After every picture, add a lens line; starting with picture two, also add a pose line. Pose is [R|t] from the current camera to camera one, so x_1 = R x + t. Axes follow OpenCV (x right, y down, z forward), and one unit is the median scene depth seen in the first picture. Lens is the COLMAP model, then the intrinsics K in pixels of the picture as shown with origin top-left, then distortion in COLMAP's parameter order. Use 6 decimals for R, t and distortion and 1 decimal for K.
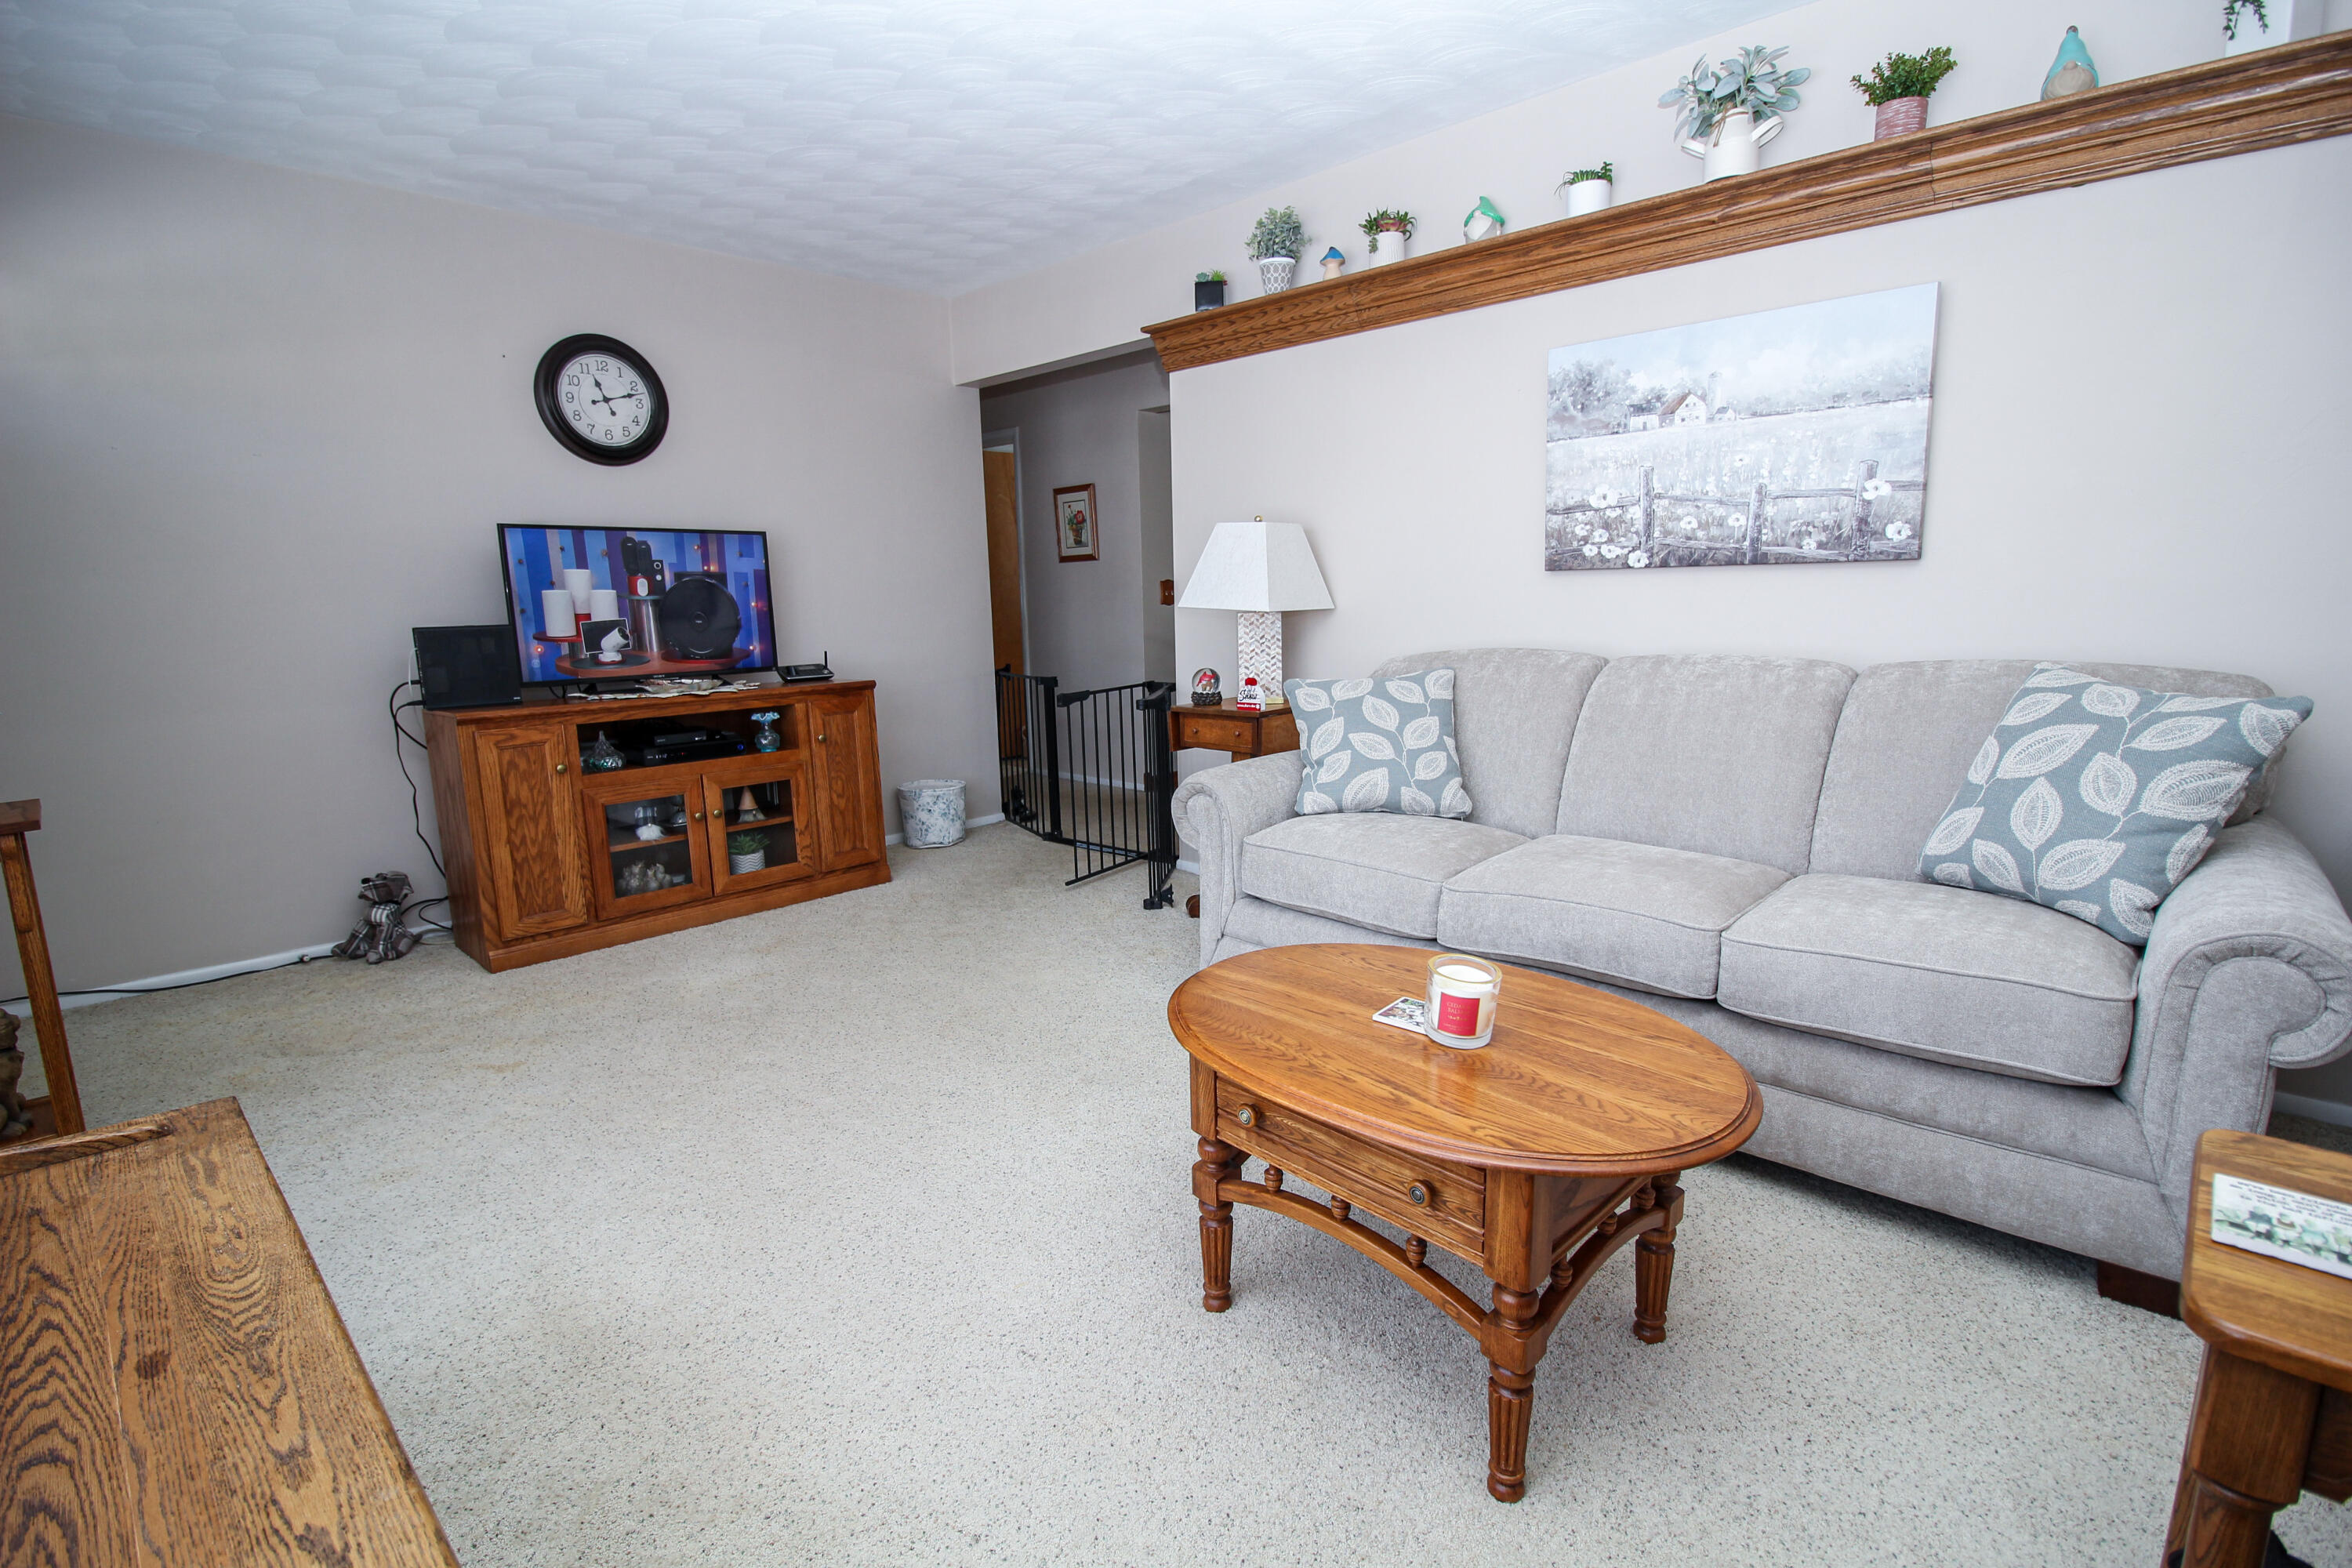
lens RADIAL K [[1088.2, 0, 1168.8], [0, 1088.2, 774.4], [0, 0, 1]] dist [0.000682, -0.012874]
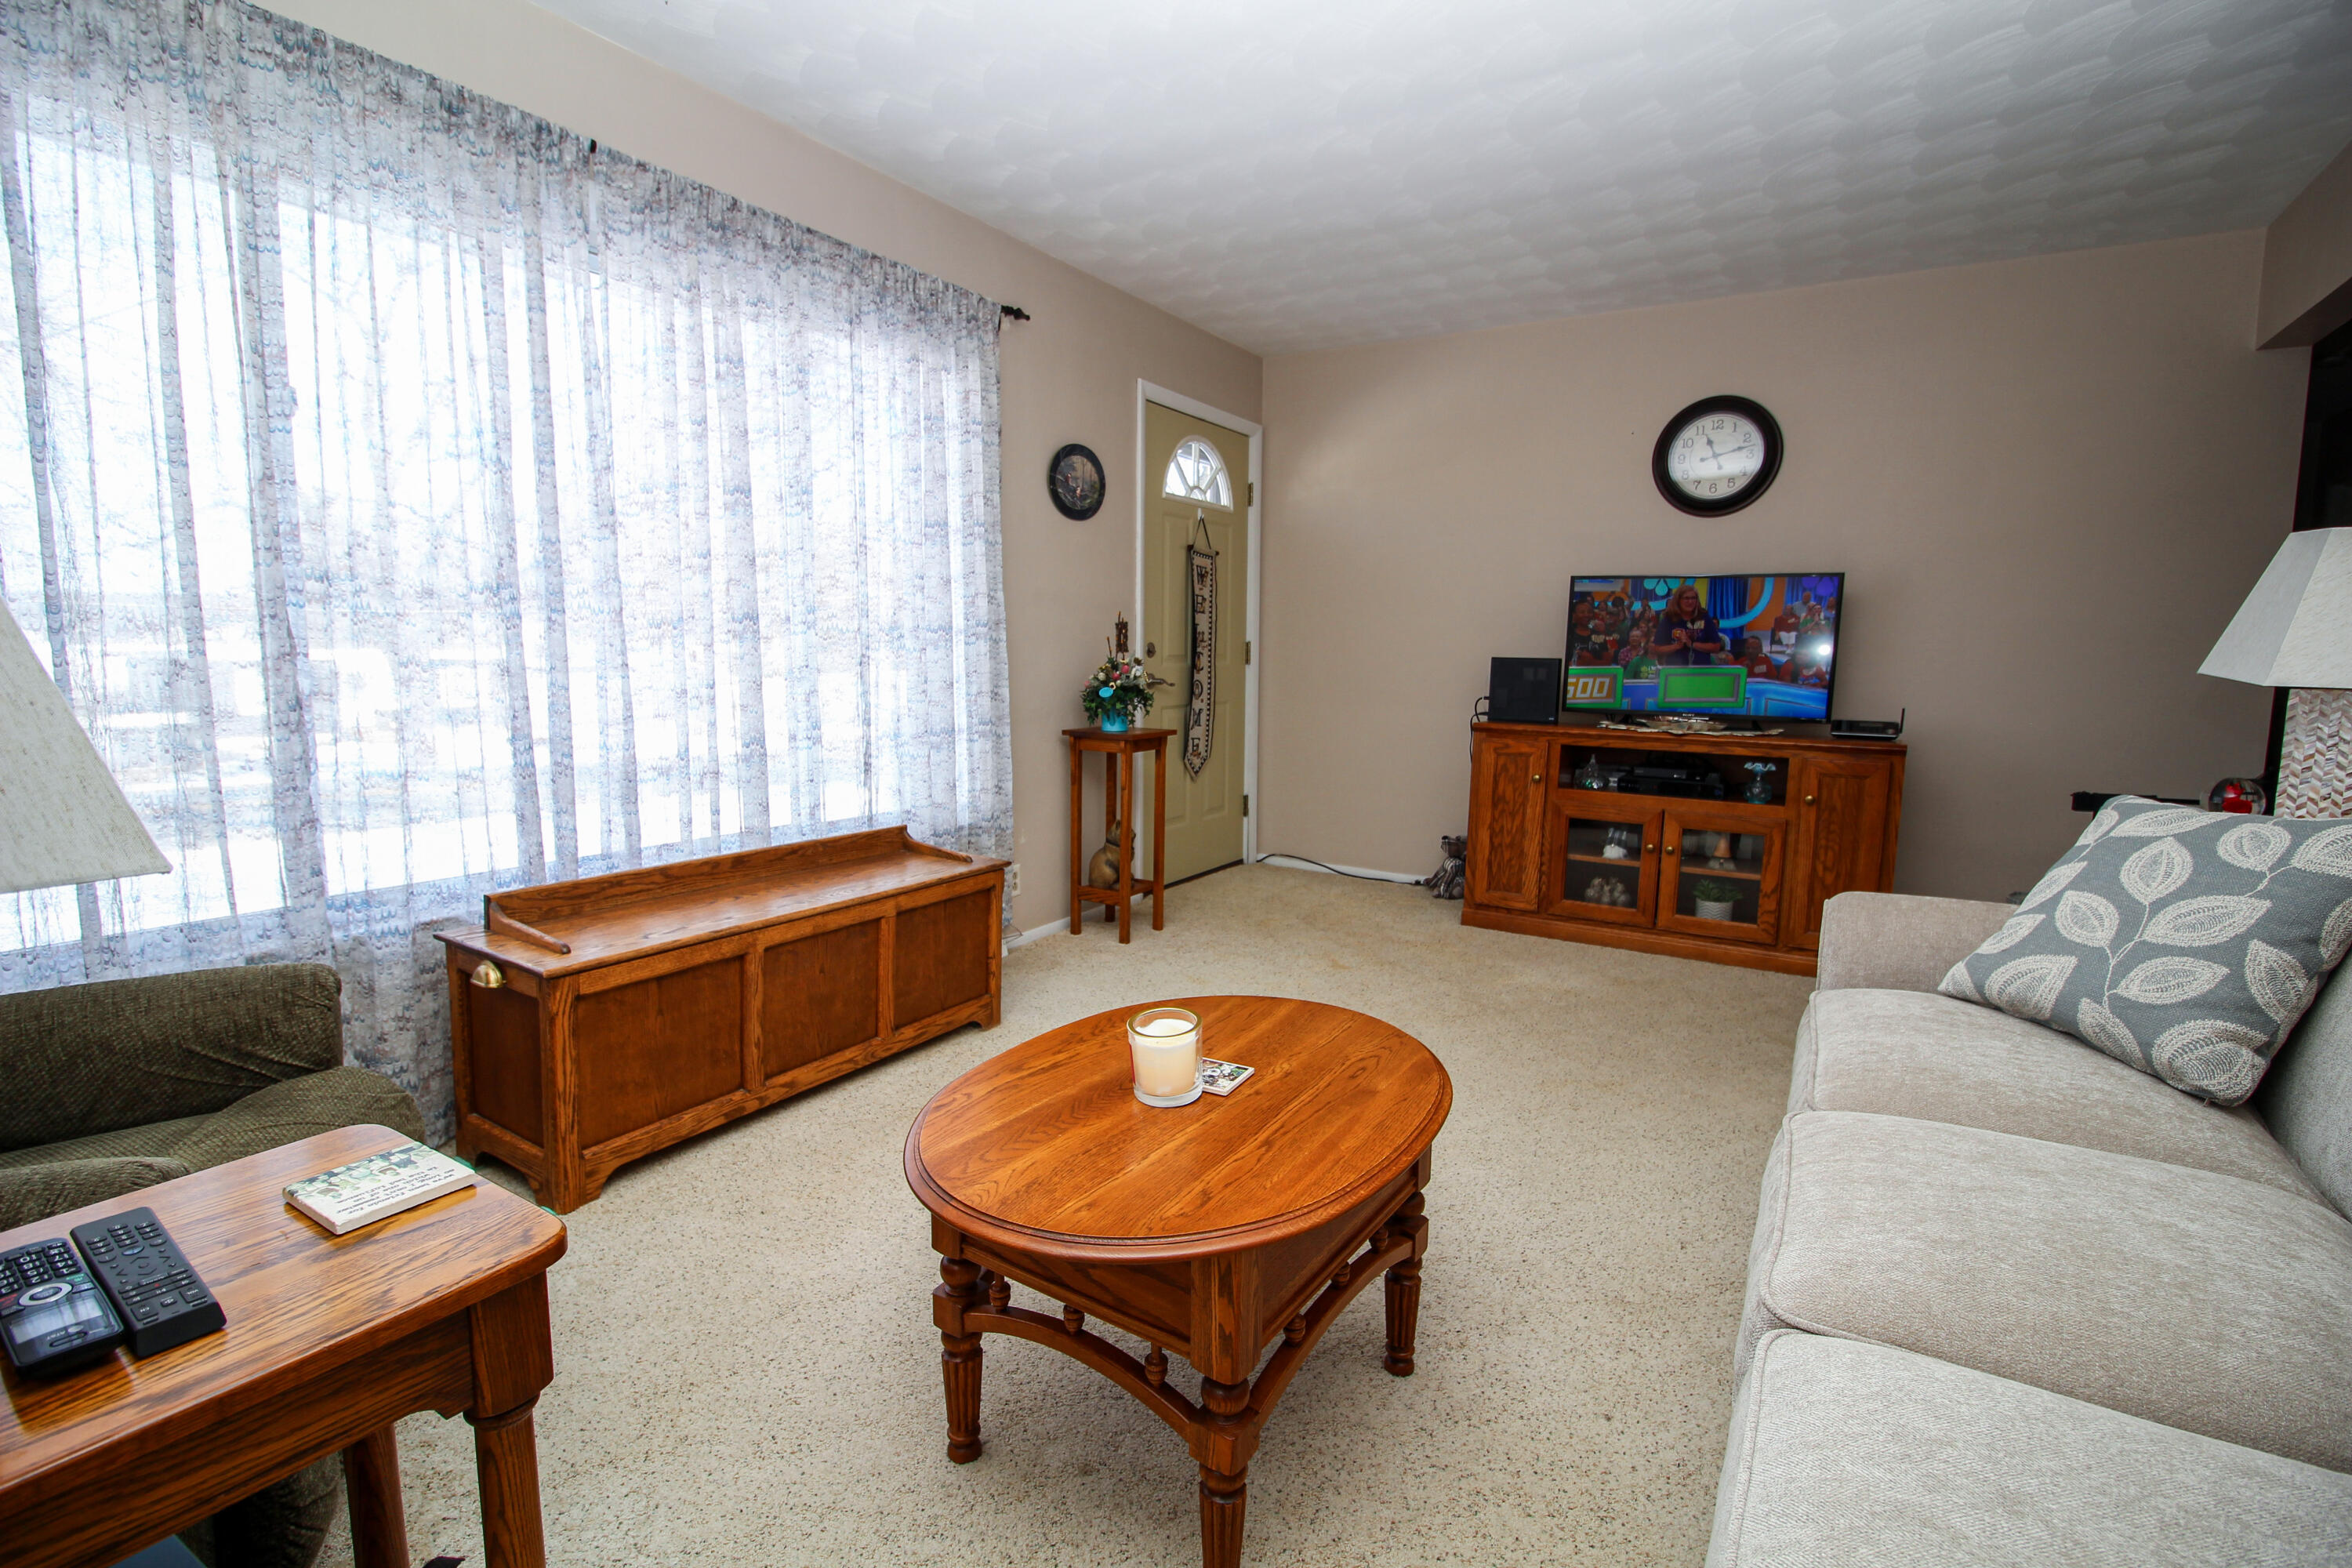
lens RADIAL K [[1088.2, 0, 1168.8], [0, 1088.2, 774.4], [0, 0, 1]] dist [0.000682, -0.012874]
pose [[0.210011, 0.139503, -0.967695, 0.666659], [-0.181552, 0.978118, 0.101605, -0.074658], [0.960695, 0.154348, 0.230743, 0.430425]]
